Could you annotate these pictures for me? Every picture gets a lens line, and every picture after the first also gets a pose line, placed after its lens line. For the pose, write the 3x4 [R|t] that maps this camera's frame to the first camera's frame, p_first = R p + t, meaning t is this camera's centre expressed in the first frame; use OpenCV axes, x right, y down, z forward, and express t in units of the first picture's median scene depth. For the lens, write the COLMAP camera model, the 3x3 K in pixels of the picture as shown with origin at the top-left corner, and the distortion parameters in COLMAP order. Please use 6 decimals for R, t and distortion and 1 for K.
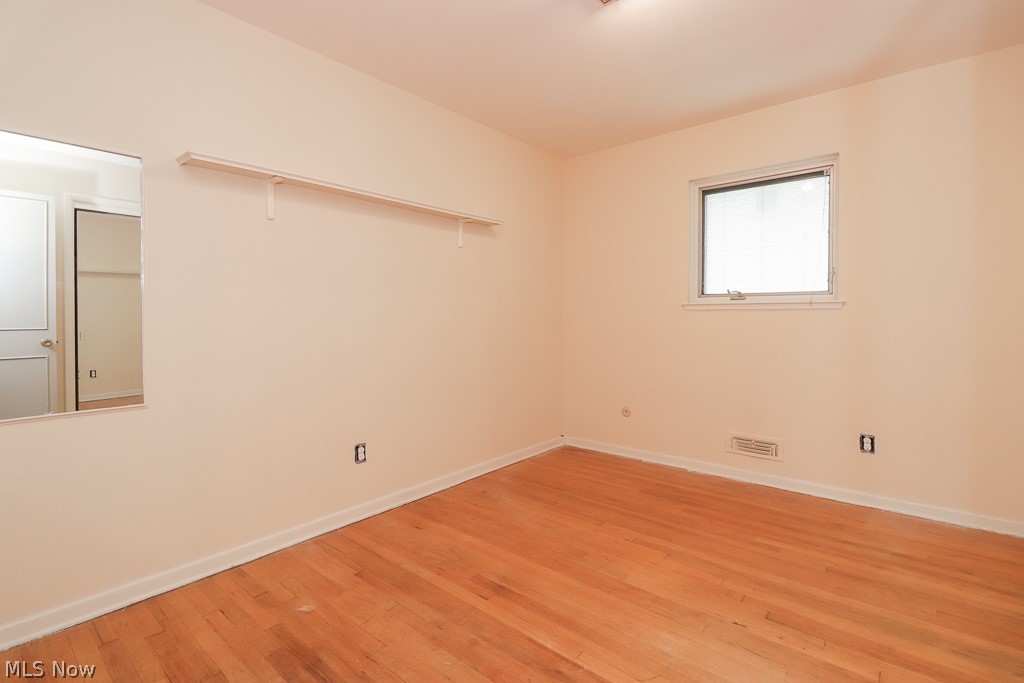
lens RADIAL K [[485.1, 0, 510.4], [0, 485.1, 337.9], [0, 0, 1]] dist [-0.000884, -0.001328]
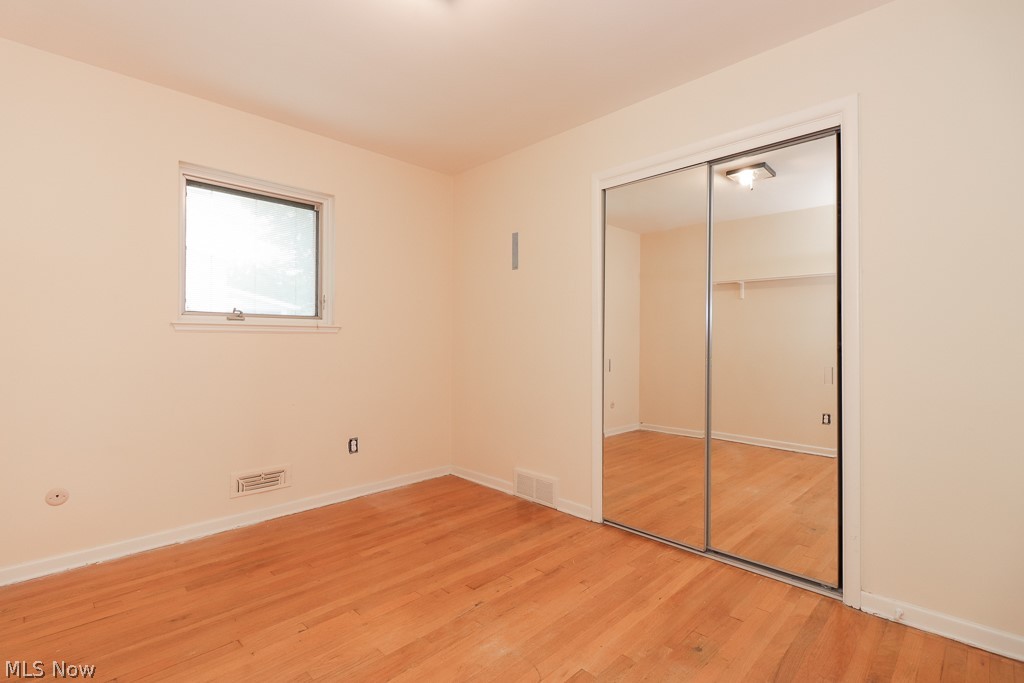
lens RADIAL K [[485.1, 0, 510.4], [0, 485.1, 337.9], [0, 0, 1]] dist [-0.000884, -0.001328]
pose [[0.057526, 0.004636, 0.998333, -0.474555], [0.040912, 0.999138, -0.006997, -0.025194], [-0.997505, 0.041246, 0.057287, 0.569496]]
